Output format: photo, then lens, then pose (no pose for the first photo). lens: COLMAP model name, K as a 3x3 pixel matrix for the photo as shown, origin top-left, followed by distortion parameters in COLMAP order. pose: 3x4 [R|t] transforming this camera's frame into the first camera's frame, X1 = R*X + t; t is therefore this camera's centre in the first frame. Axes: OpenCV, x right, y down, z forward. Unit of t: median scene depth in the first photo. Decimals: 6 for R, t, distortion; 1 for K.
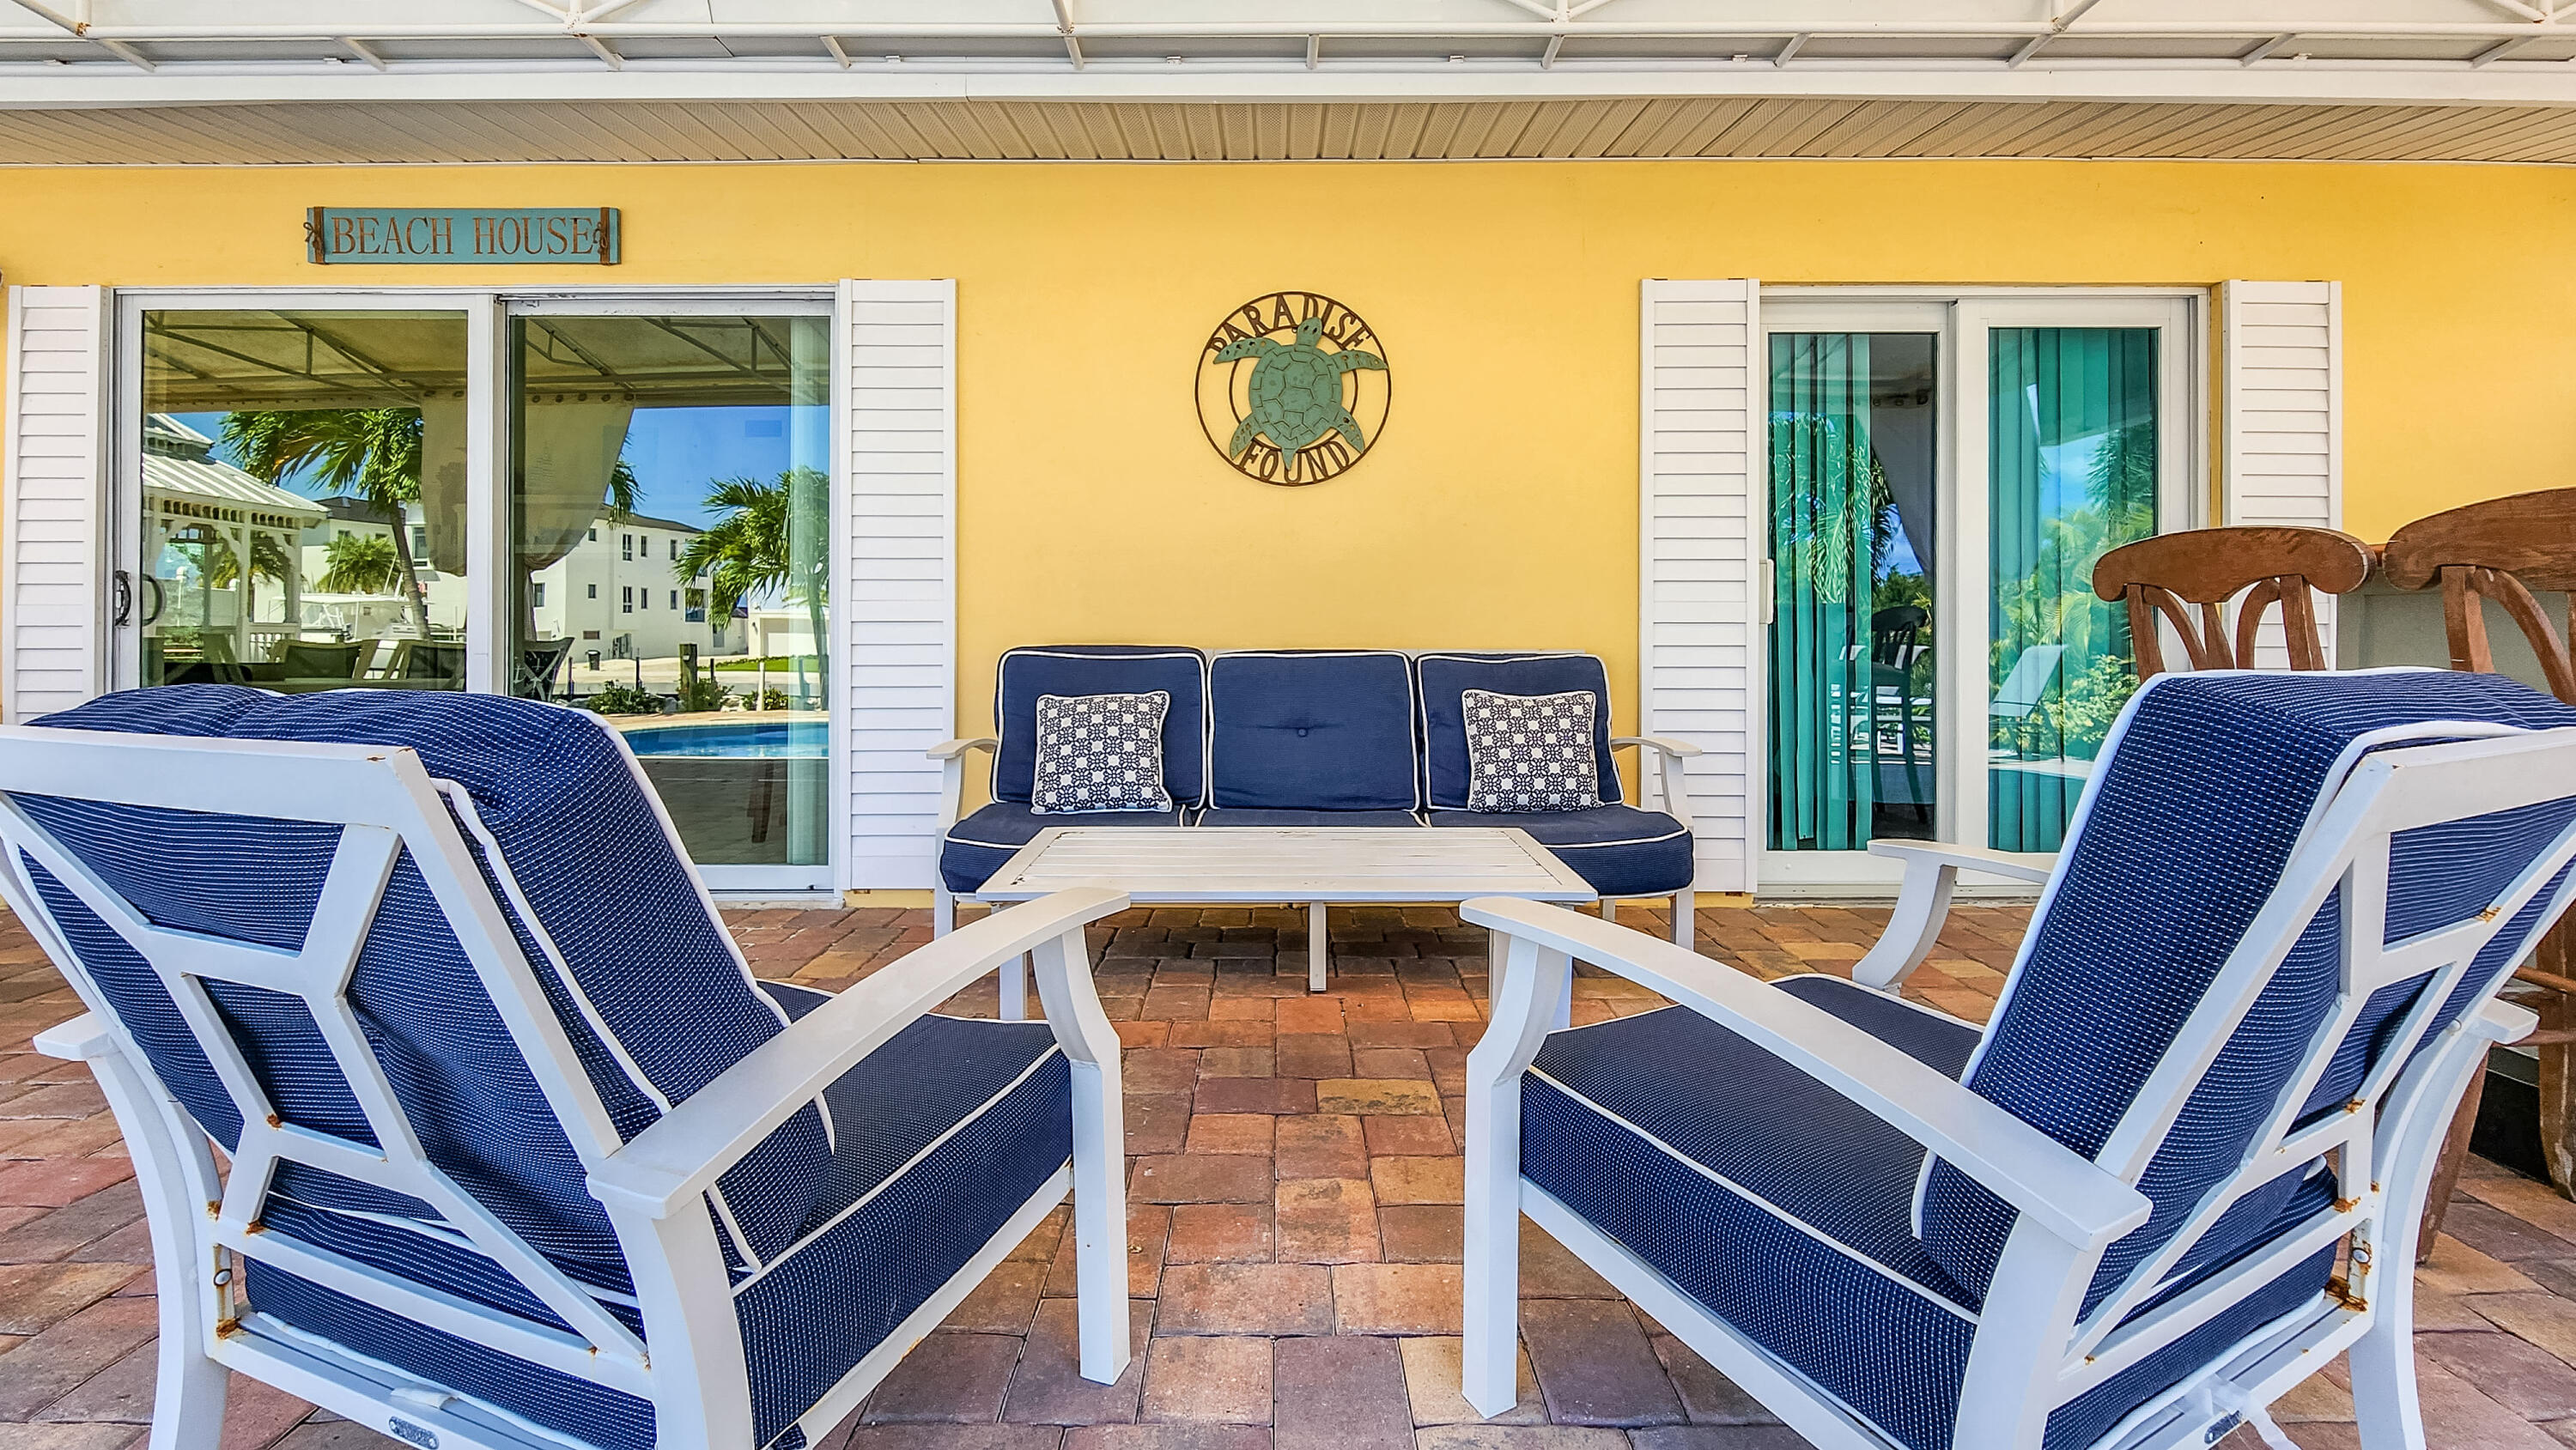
lens RADIAL K [[1092.6, 0, 1284.7], [0, 1092.6, 645.1], [0, 0, 1]] dist [0.000738, 0.000131]
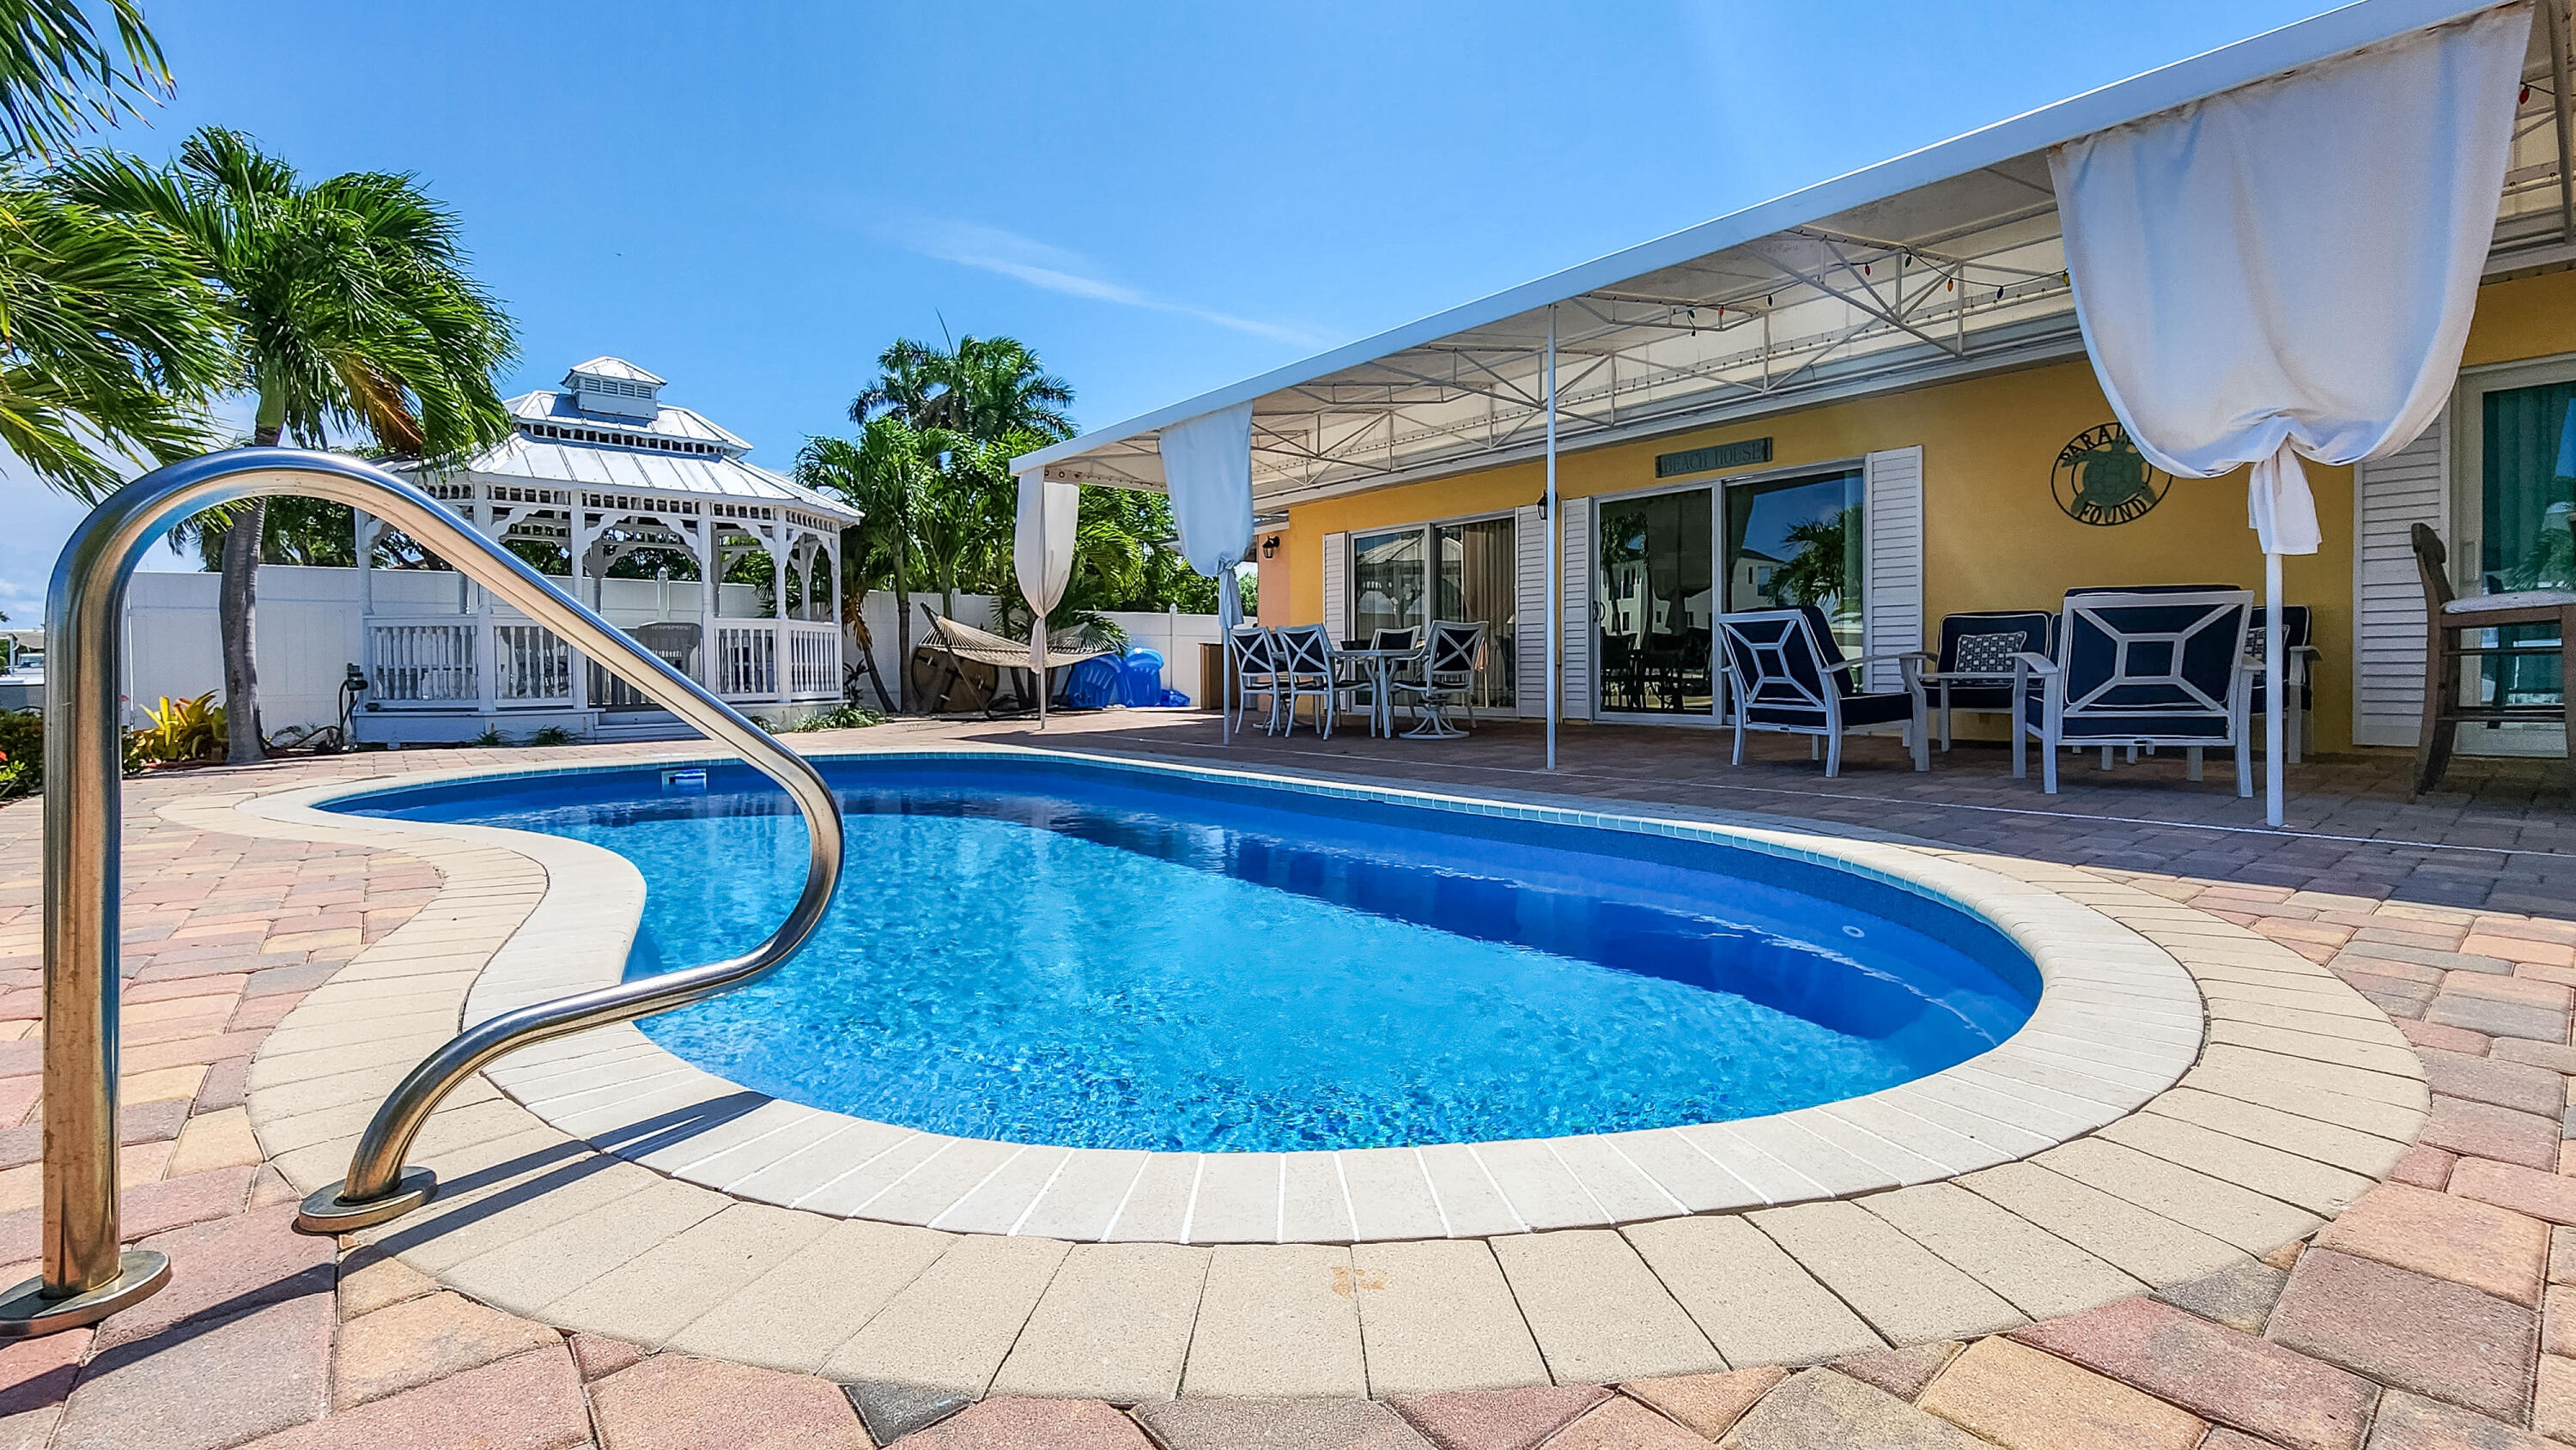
lens RADIAL K [[1109.4, 0, 1309.9], [0, 1109.4, 667.7], [0, 0, 1]] dist [0.001891, 0.000312]
pose [[0.644362, -0.002623, -0.764716, 0.592012], [0.006201, 0.999979, 0.001796, 0.092591], [0.764695, -0.005900, 0.644365, -1.331121]]
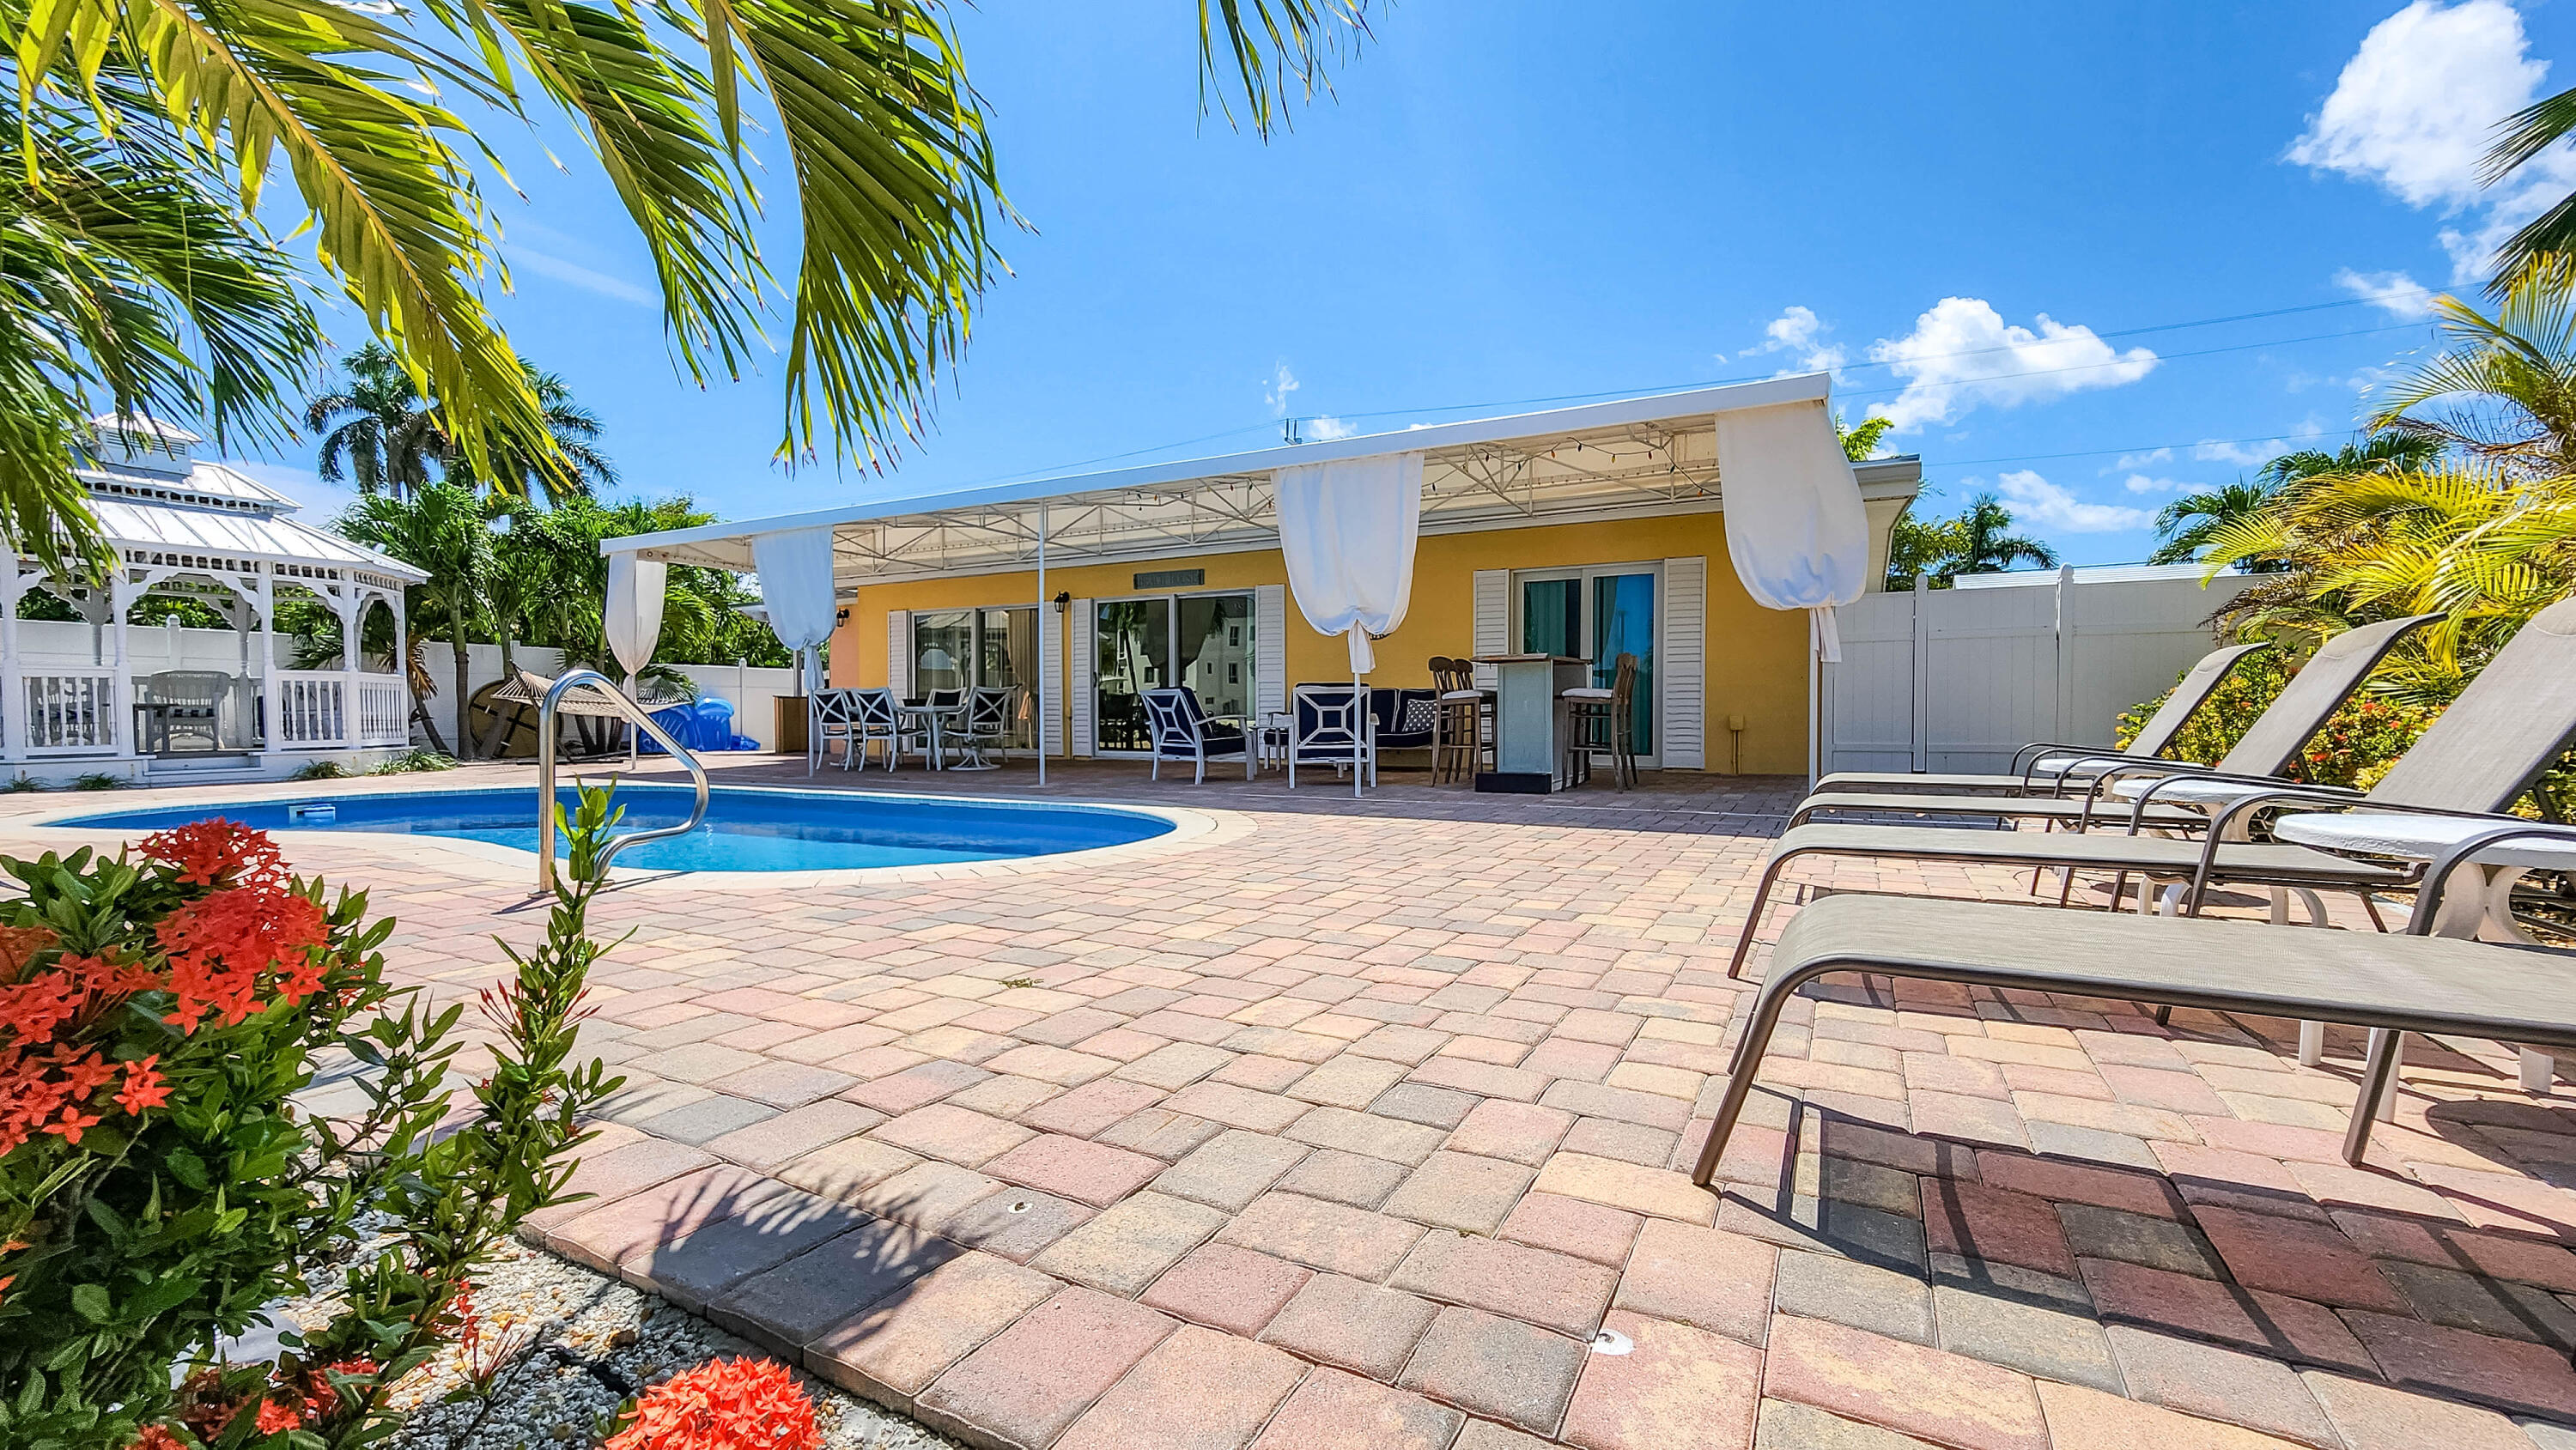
lens RADIAL K [[1049.6, 0, 1294.6], [0, 1049.6, 743.9], [0, 0, 1]] dist [0.002989, 0.000267]
pose [[0.883110, 0.014628, -0.468939, 1.304228], [0.000293, 0.999496, 0.031730, 0.070240], [0.469167, -0.028158, 0.882661, -1.952959]]
